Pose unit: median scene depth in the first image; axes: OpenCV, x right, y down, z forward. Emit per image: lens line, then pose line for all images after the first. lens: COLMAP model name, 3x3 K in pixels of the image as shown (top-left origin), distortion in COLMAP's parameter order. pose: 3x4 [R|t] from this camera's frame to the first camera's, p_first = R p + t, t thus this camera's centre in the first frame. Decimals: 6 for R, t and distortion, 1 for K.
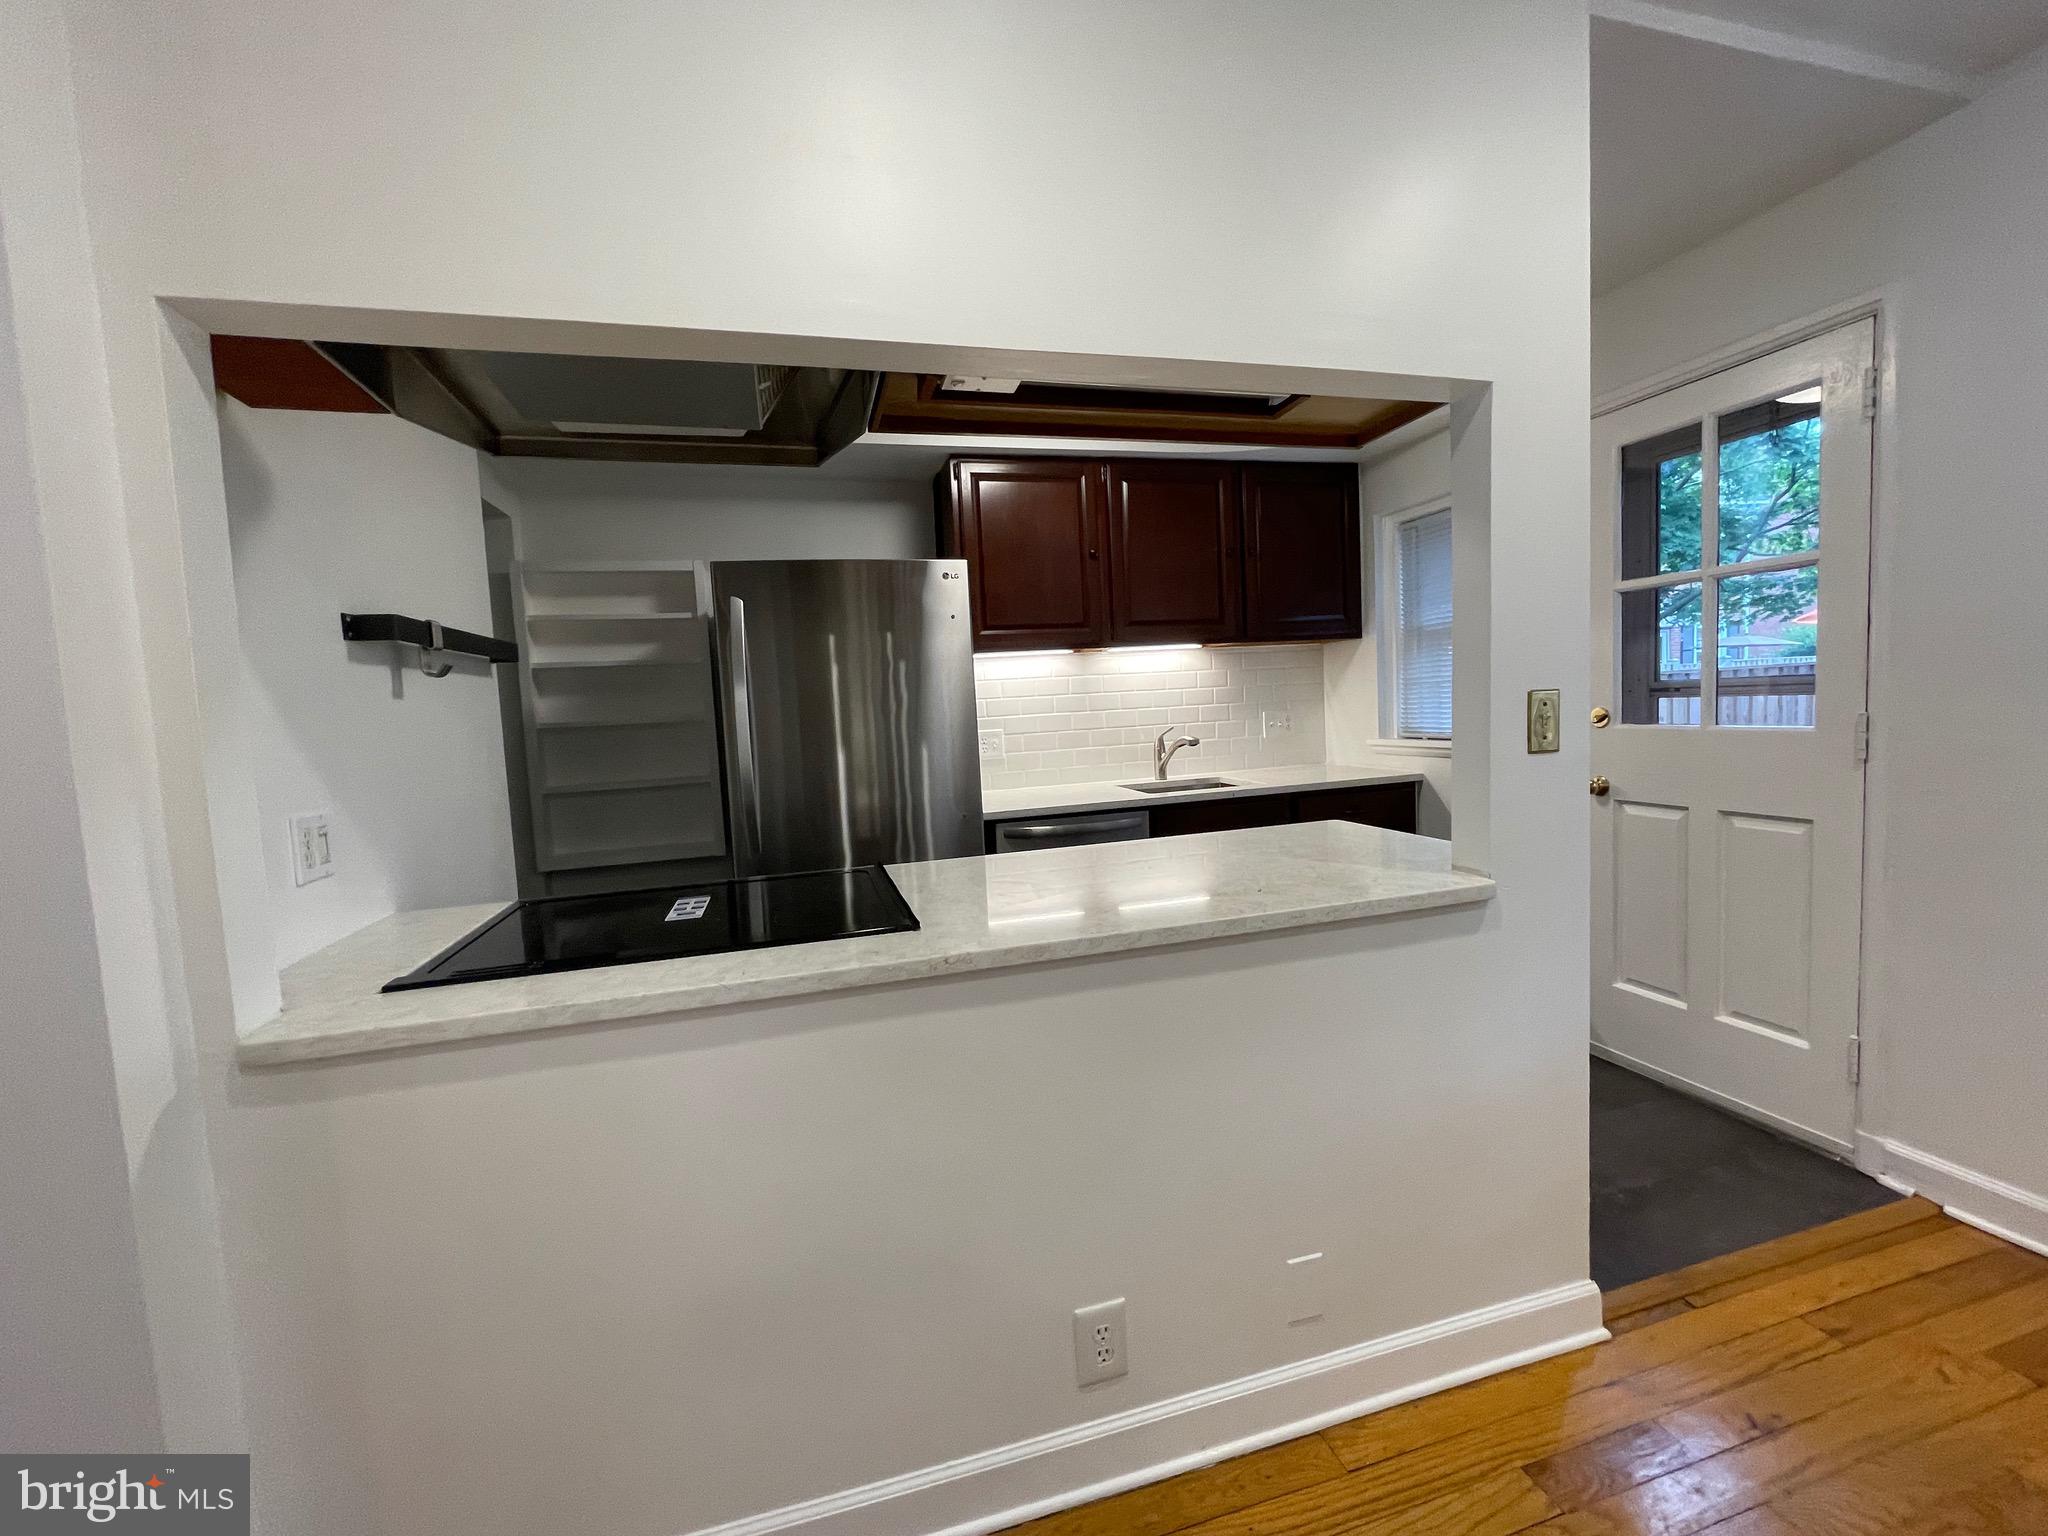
lens RADIAL K [[835.8, 0, 1022.9], [0, 835.8, 767.8], [0, 0, 1]] dist [-0.004245, 0.000320]
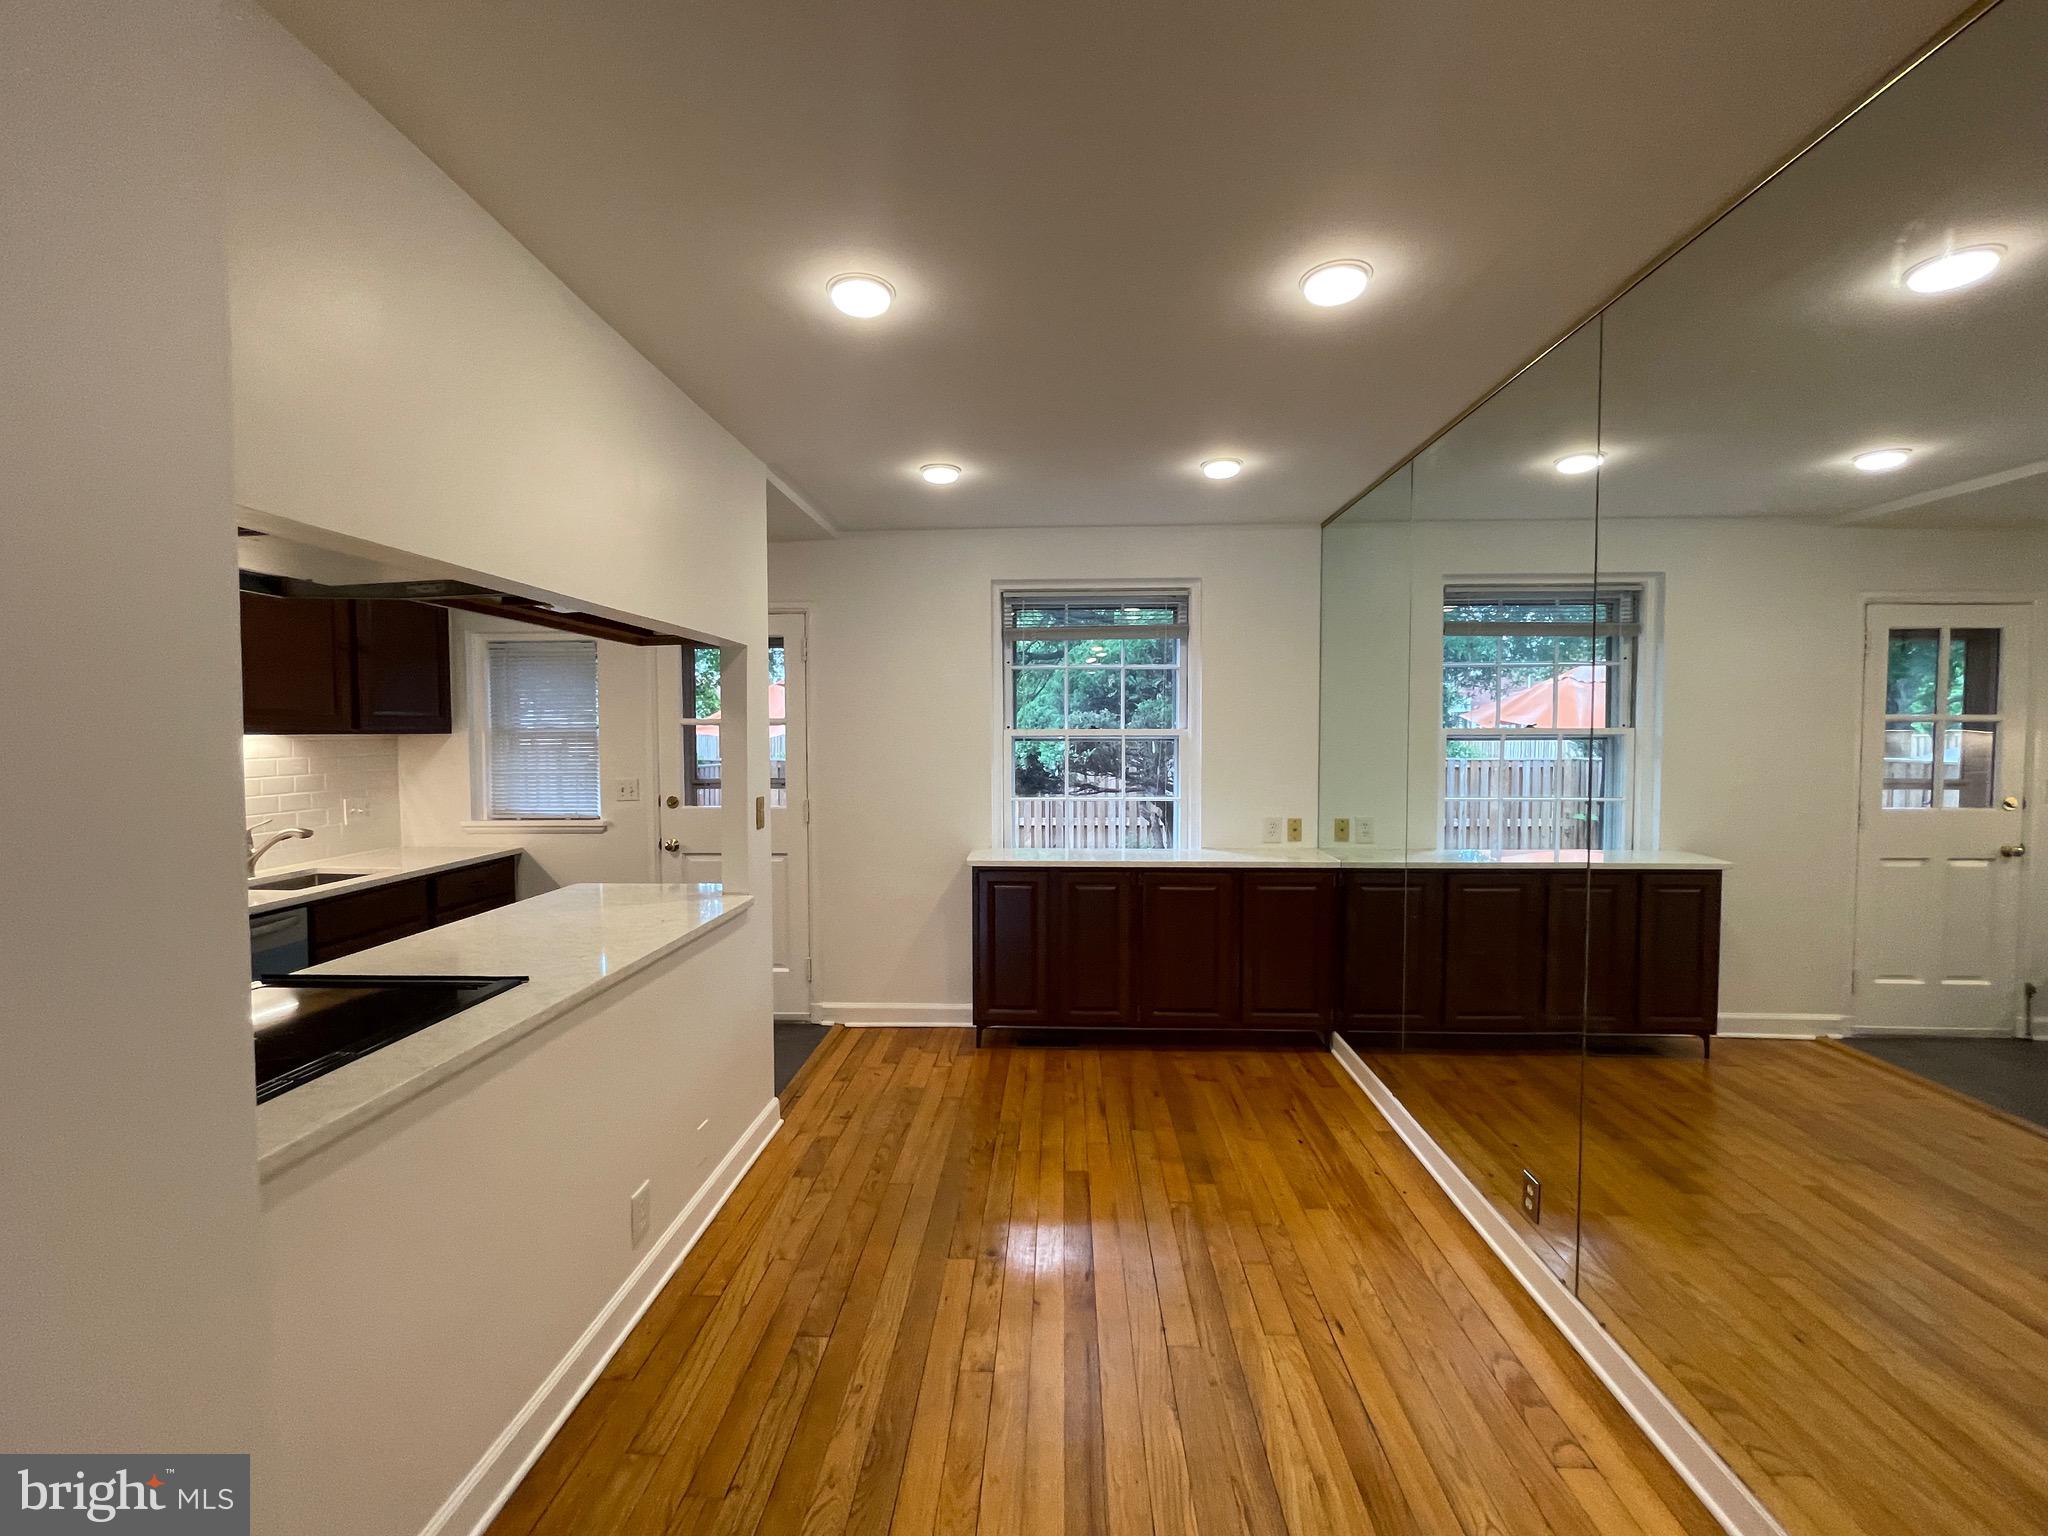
lens RADIAL K [[835.8, 0, 1017.9], [0, 835.8, 769.5], [0, 0, 1]] dist [-0.004245, 0.000320]
pose [[0.317041, 0.010011, 0.948359, -0.770623], [0.061239, 0.997641, -0.031004, -0.041726], [-0.946433, 0.067907, 0.315680, -0.159290]]
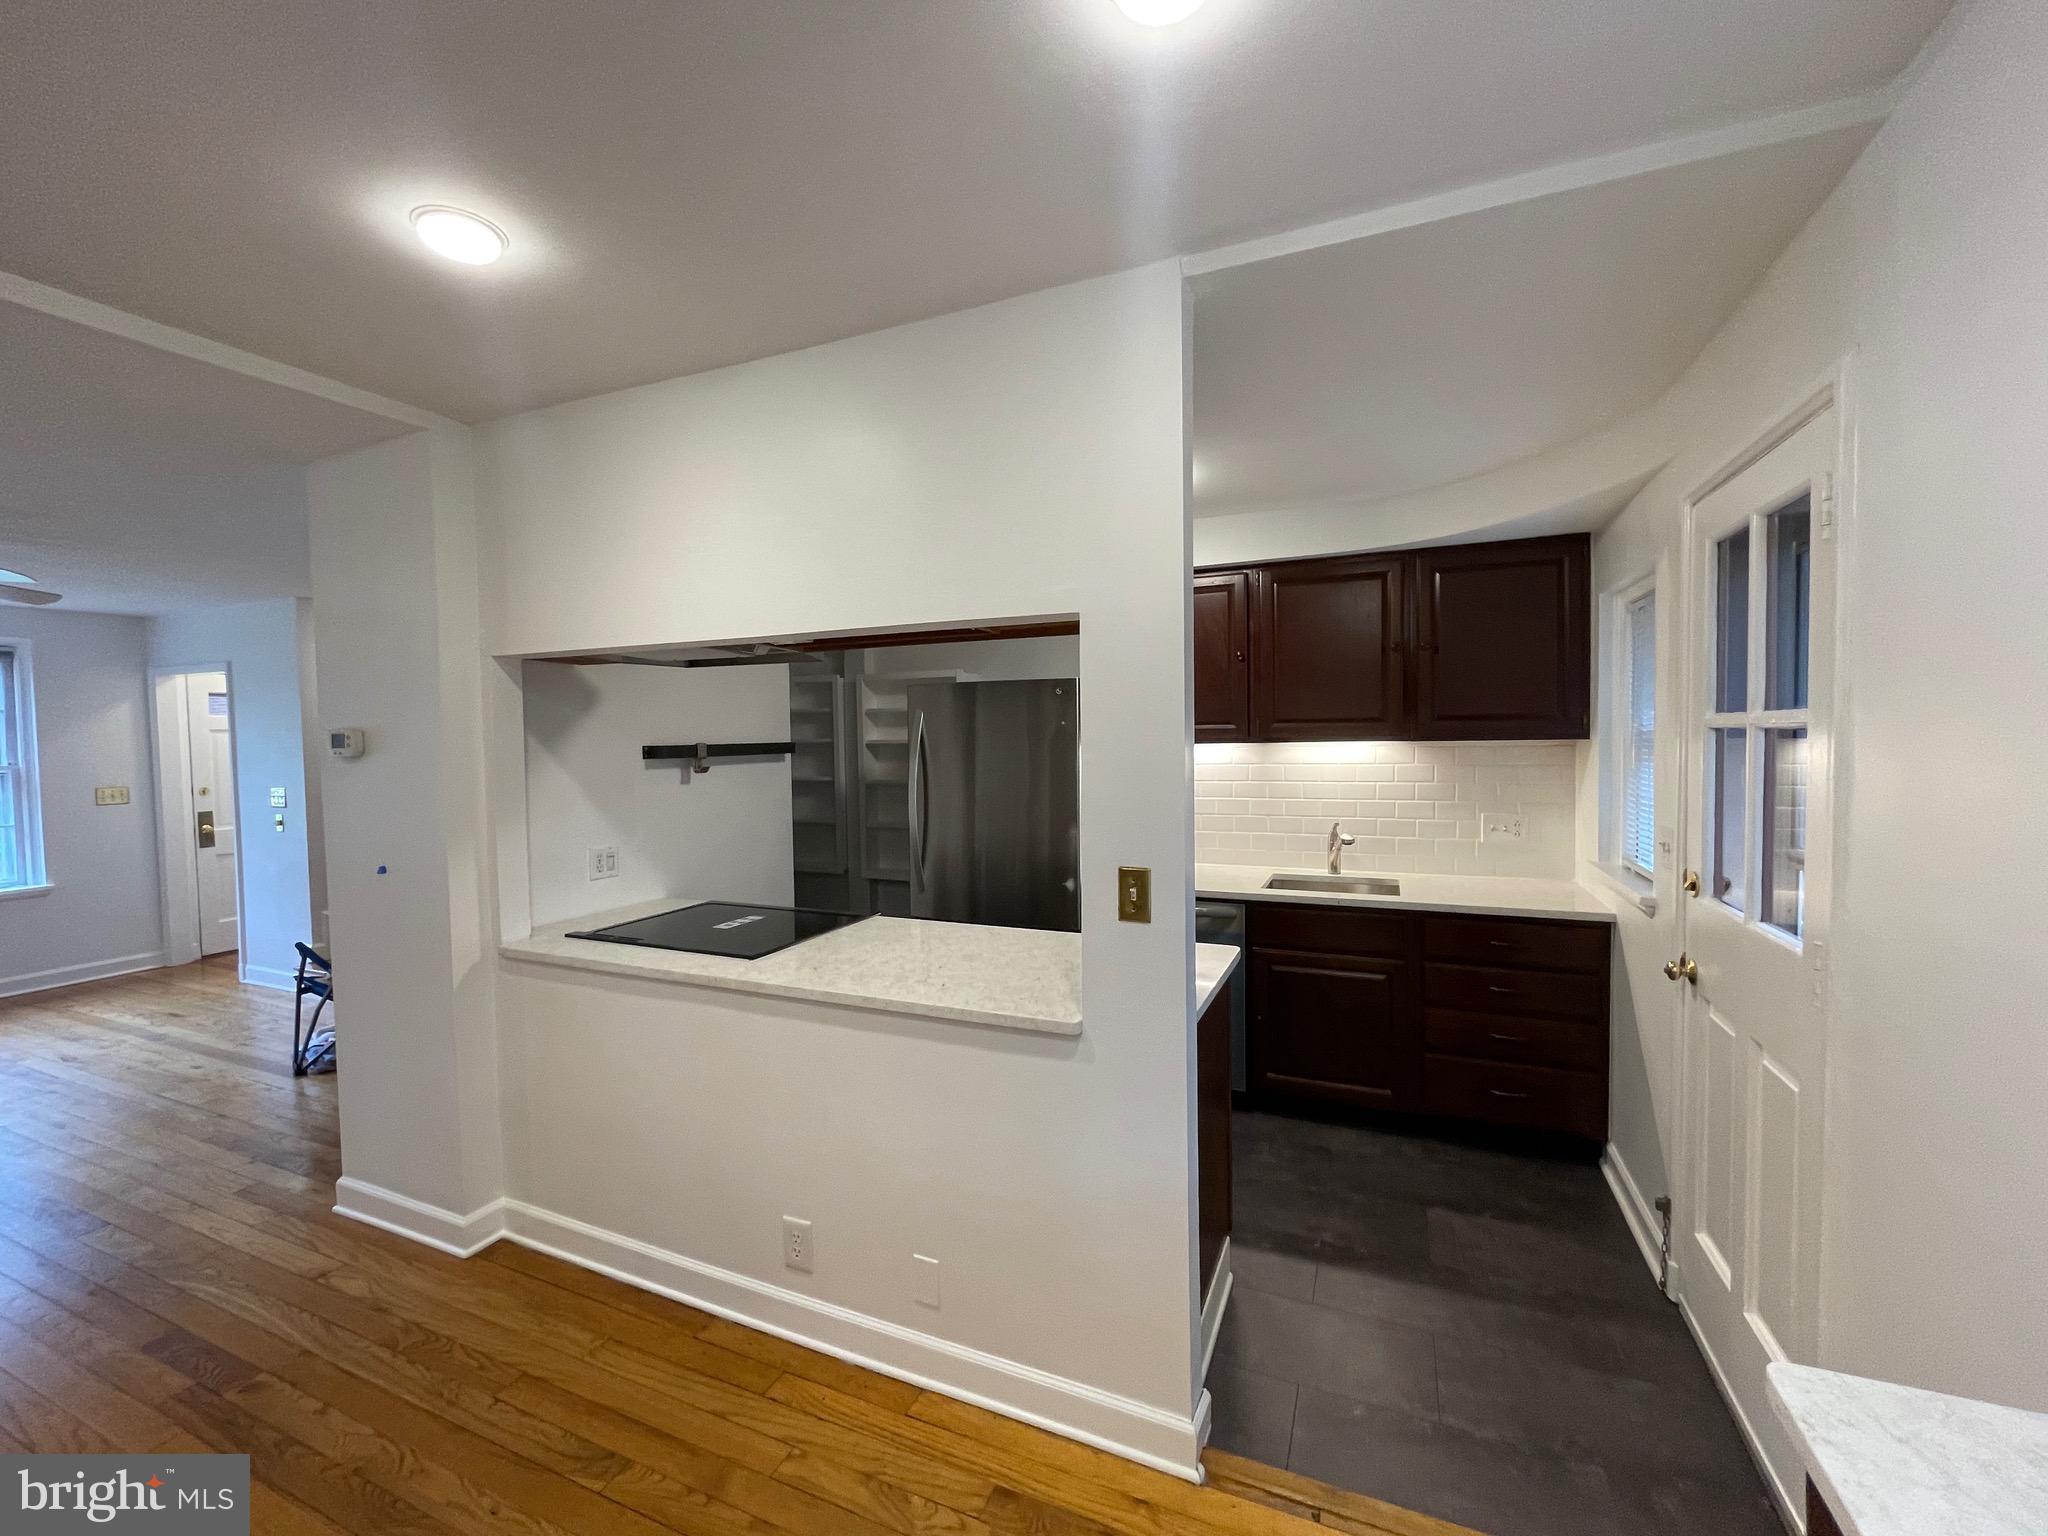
lens RADIAL K [[835.8, 0, 1023.9], [0, 835.8, 769.2], [0, 0, 1]] dist [-0.004245, 0.000320]
pose [[0.778921, 0.064785, -0.623767, 0.865862], [-0.074622, 0.997158, 0.010383, -0.163371], [0.622667, 0.038459, 0.781542, -0.000678]]
